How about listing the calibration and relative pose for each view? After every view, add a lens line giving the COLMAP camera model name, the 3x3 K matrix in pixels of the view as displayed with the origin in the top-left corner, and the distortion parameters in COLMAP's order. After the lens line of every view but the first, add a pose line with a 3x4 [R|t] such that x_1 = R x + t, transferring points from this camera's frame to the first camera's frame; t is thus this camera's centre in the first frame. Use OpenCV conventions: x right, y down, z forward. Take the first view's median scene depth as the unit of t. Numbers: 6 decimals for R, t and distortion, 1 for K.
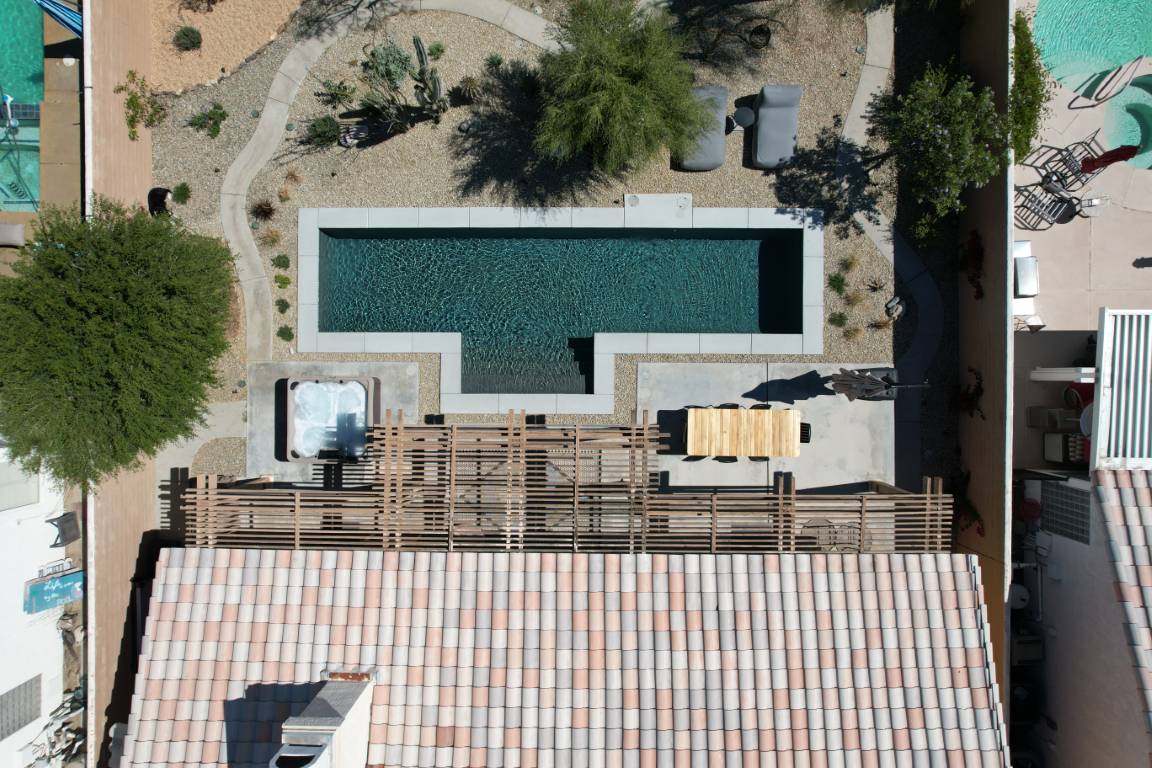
lens RADIAL K [[736.6, 0, 574.8], [0, 736.6, 381.5], [0, 0, 1]] dist [-0.086337, 0.079295]
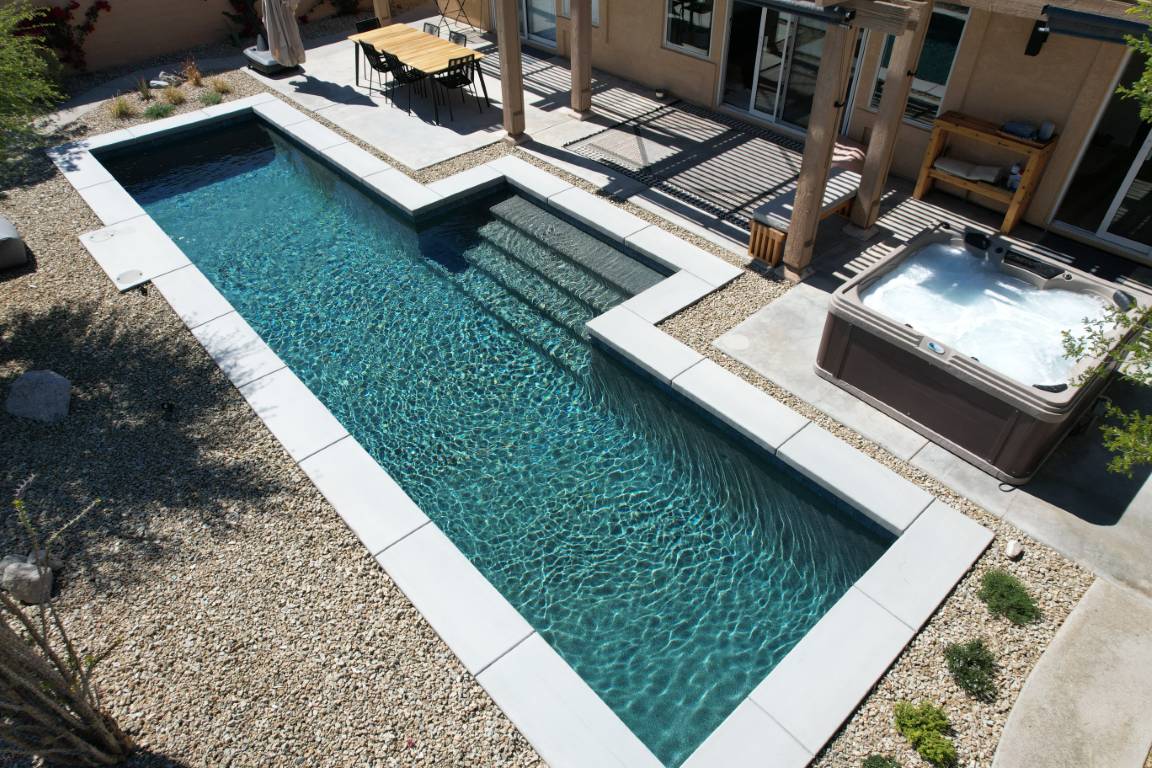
lens RADIAL K [[749.0, 0, 574.0], [0, 749.0, 369.7], [0, 0, 1]] dist [-0.090425, 0.078496]
pose [[-0.669396, -0.462490, 0.581388, -0.415707], [0.742545, -0.440895, 0.504220, -0.300603], [0.023135, 0.769230, 0.638553, 0.760460]]
